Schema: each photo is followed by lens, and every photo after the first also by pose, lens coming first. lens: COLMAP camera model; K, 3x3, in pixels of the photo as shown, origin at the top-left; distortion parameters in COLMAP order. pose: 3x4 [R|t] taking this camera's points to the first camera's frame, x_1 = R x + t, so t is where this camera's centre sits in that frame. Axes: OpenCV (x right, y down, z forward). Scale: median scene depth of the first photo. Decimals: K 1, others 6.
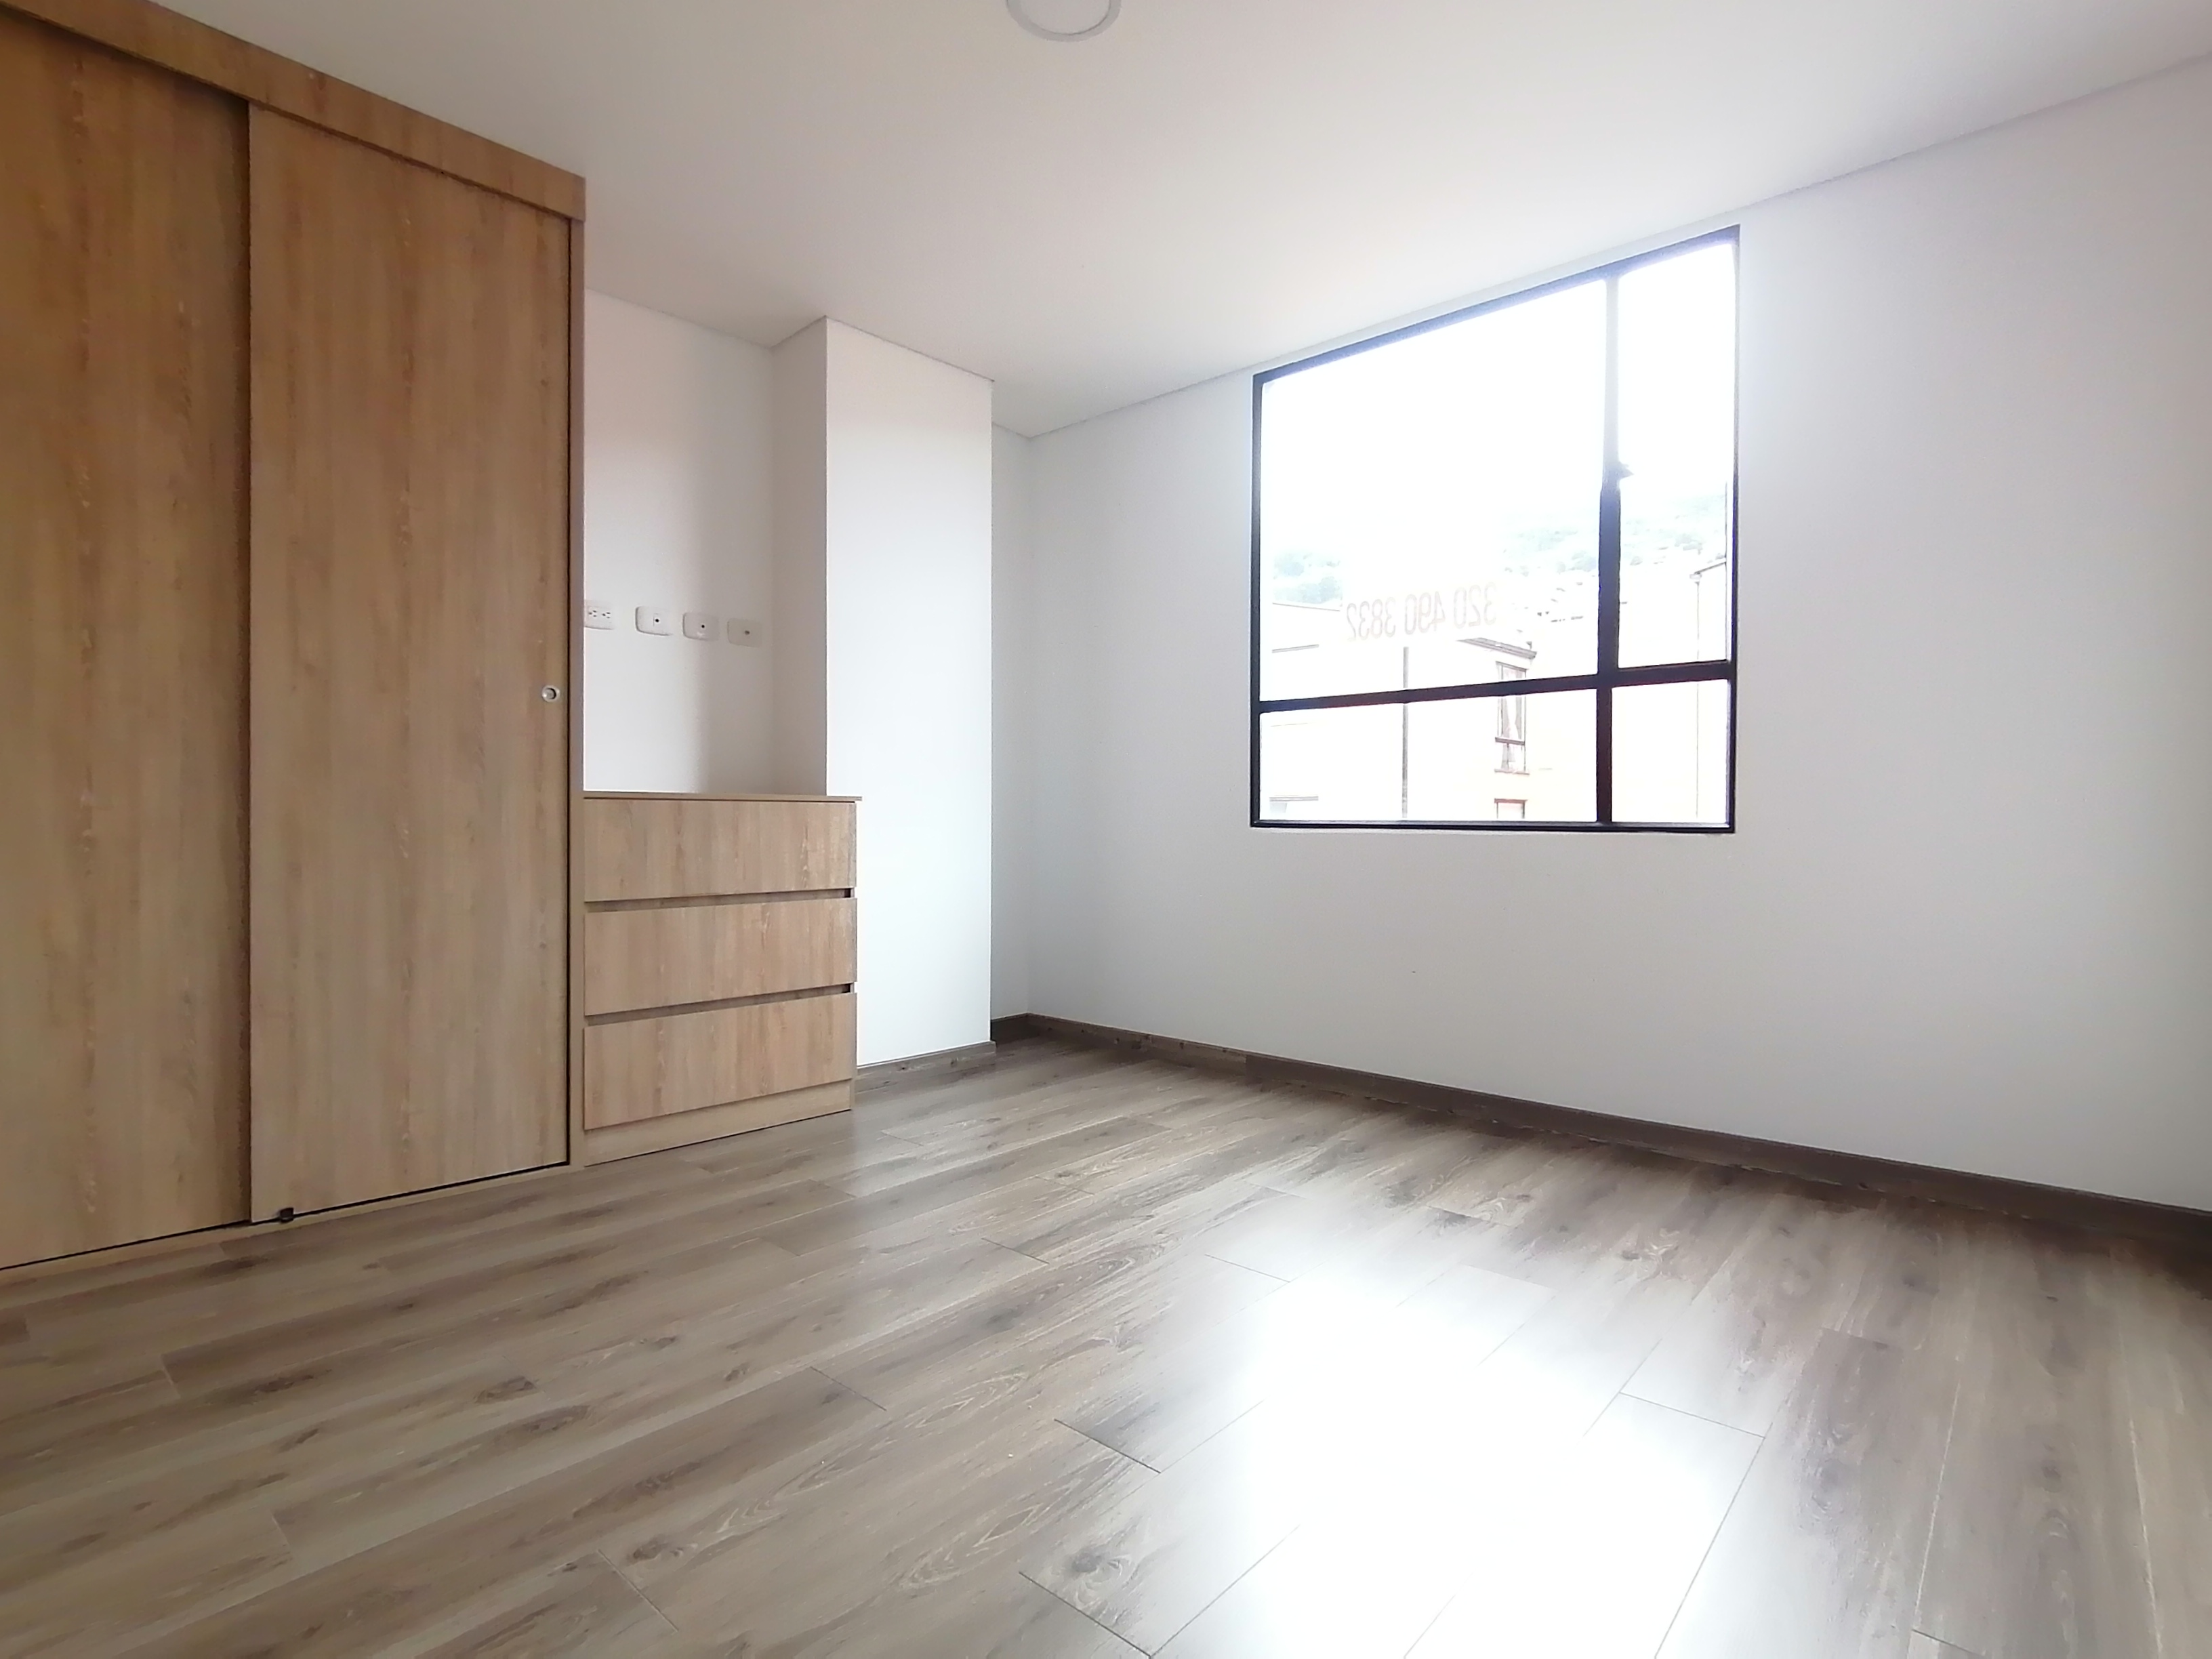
lens RADIAL K [[1141.0, 0, 1095.4], [0, 1141.0, 873.9], [0, 0, 1]] dist [0.008121, -0.005624]
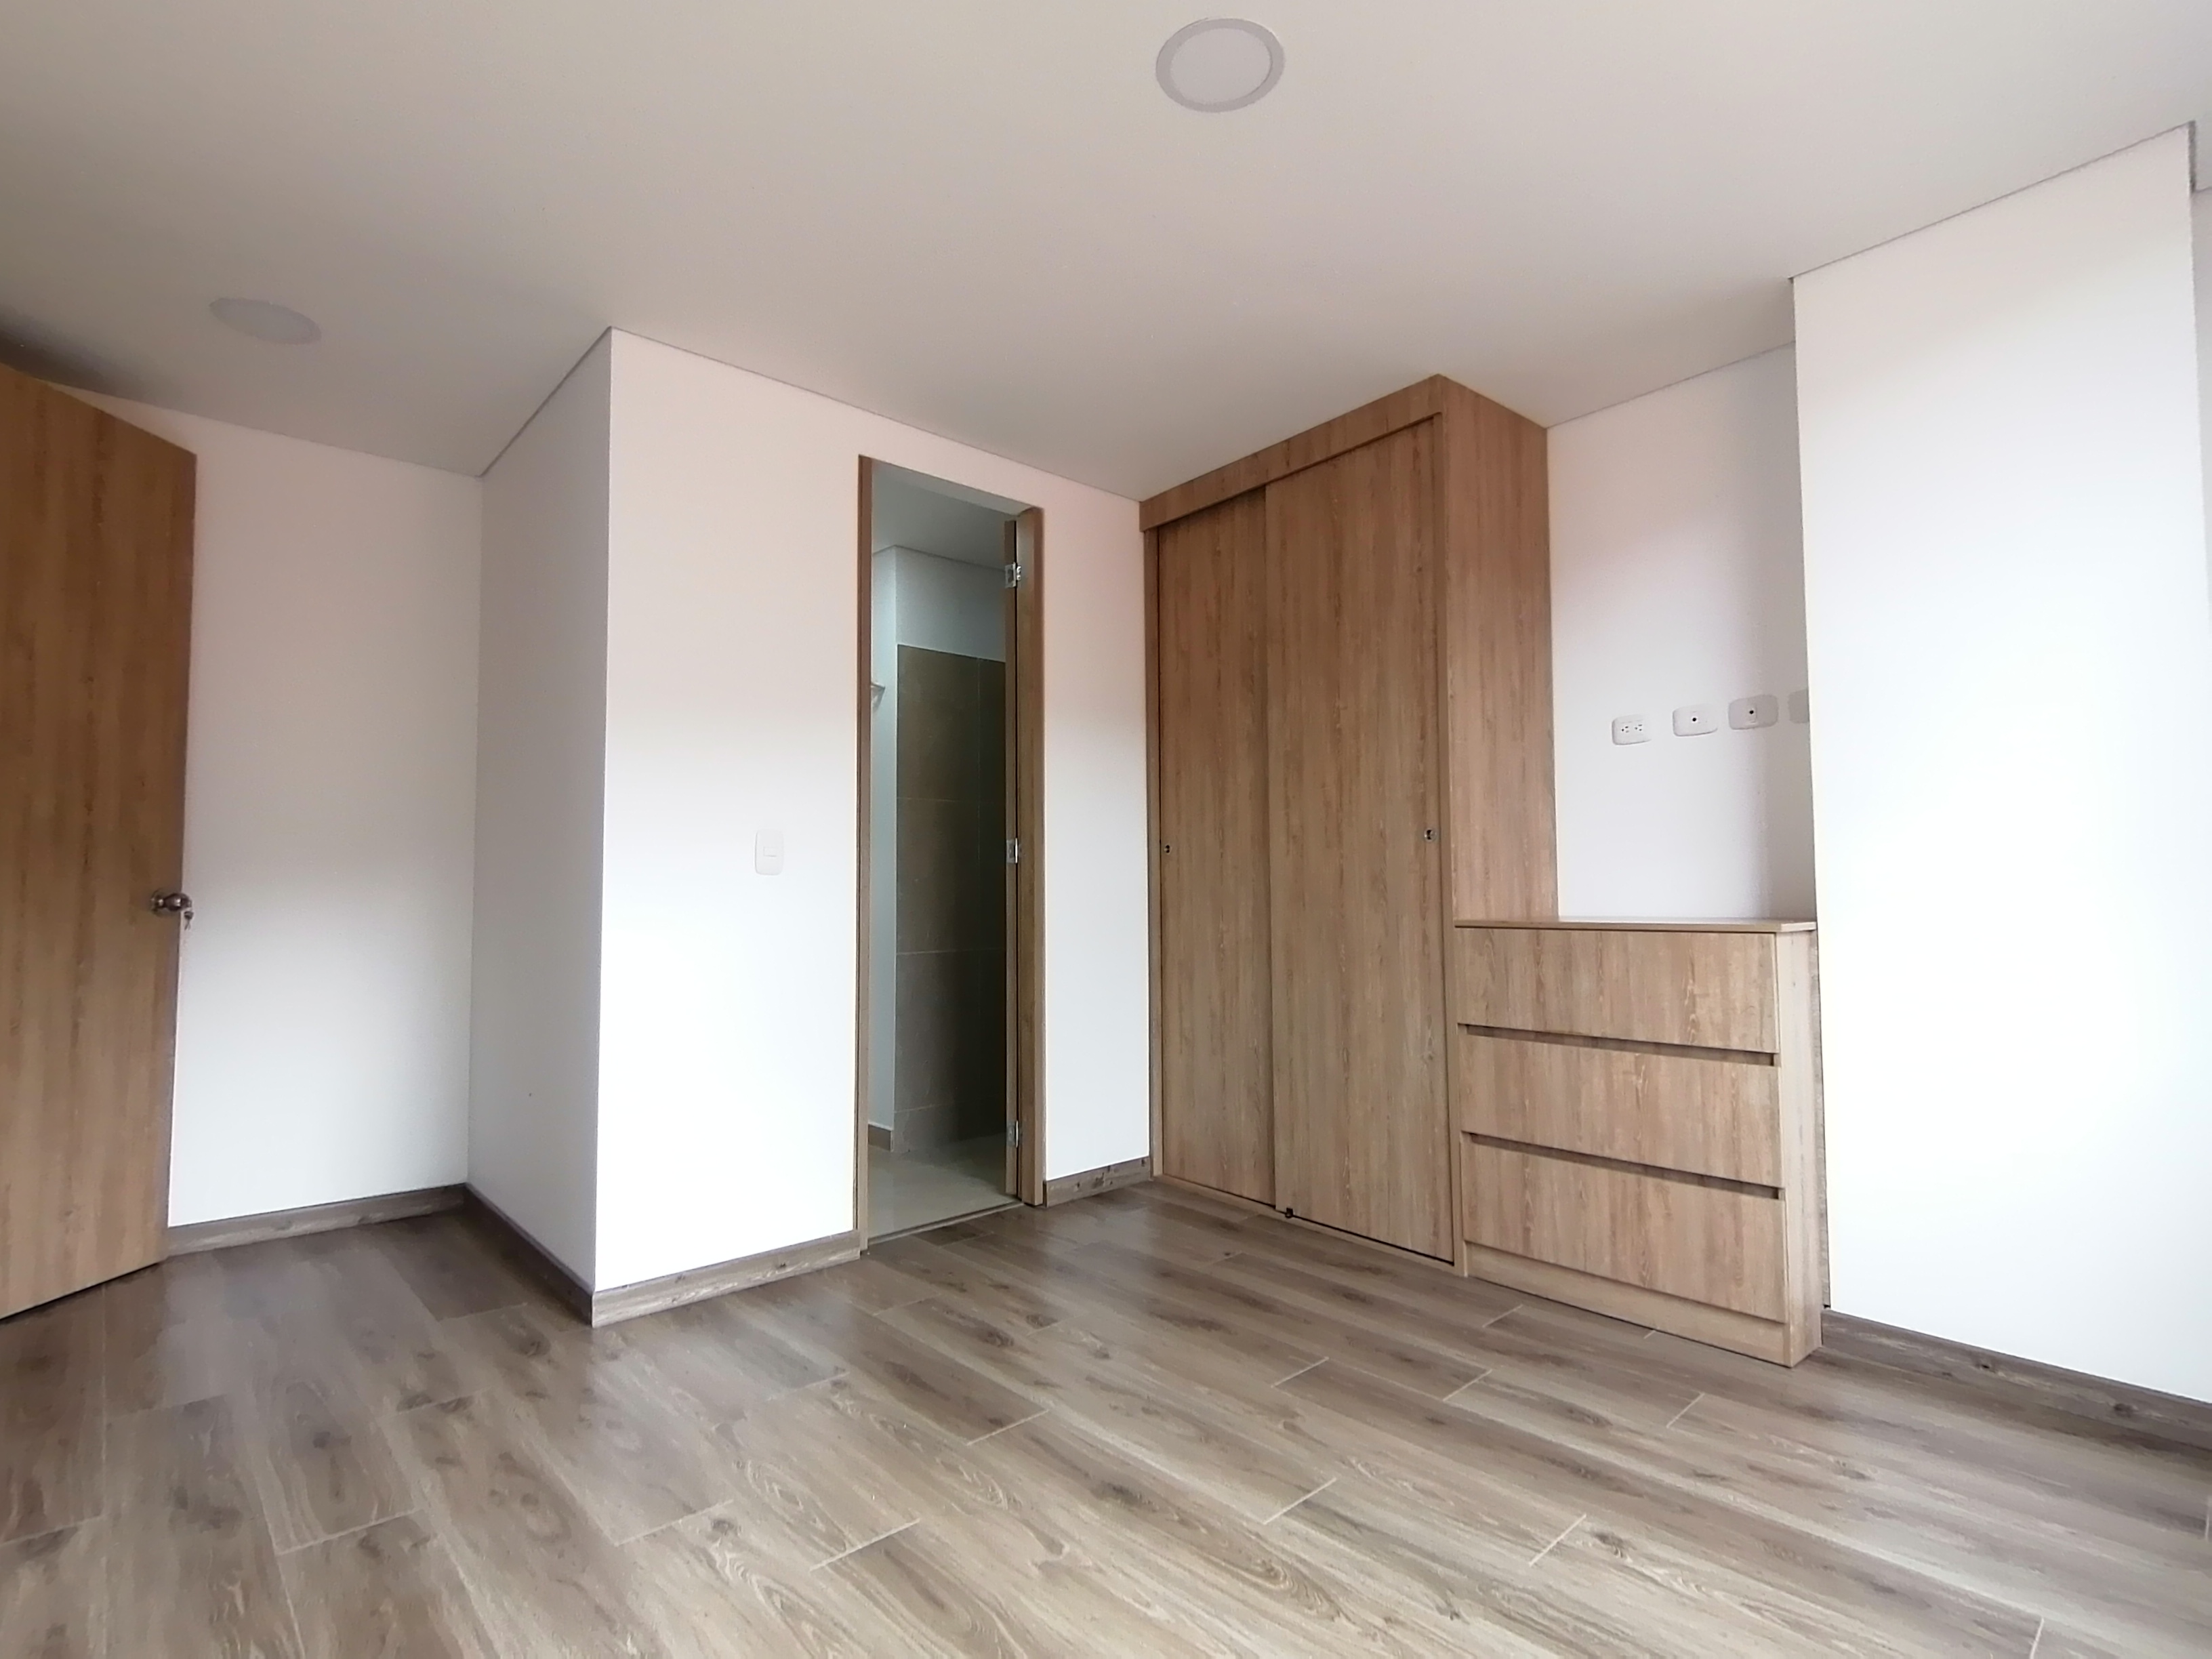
lens RADIAL K [[1141.0, 0, 1112.8], [0, 1141.0, 855.6], [0, 0, 1]] dist [0.008121, -0.005624]
pose [[-0.121282, -0.029956, -0.992166, 0.674308], [-0.033993, 0.999084, -0.026009, -0.096002], [0.992036, 0.030573, -0.122189, 0.818598]]
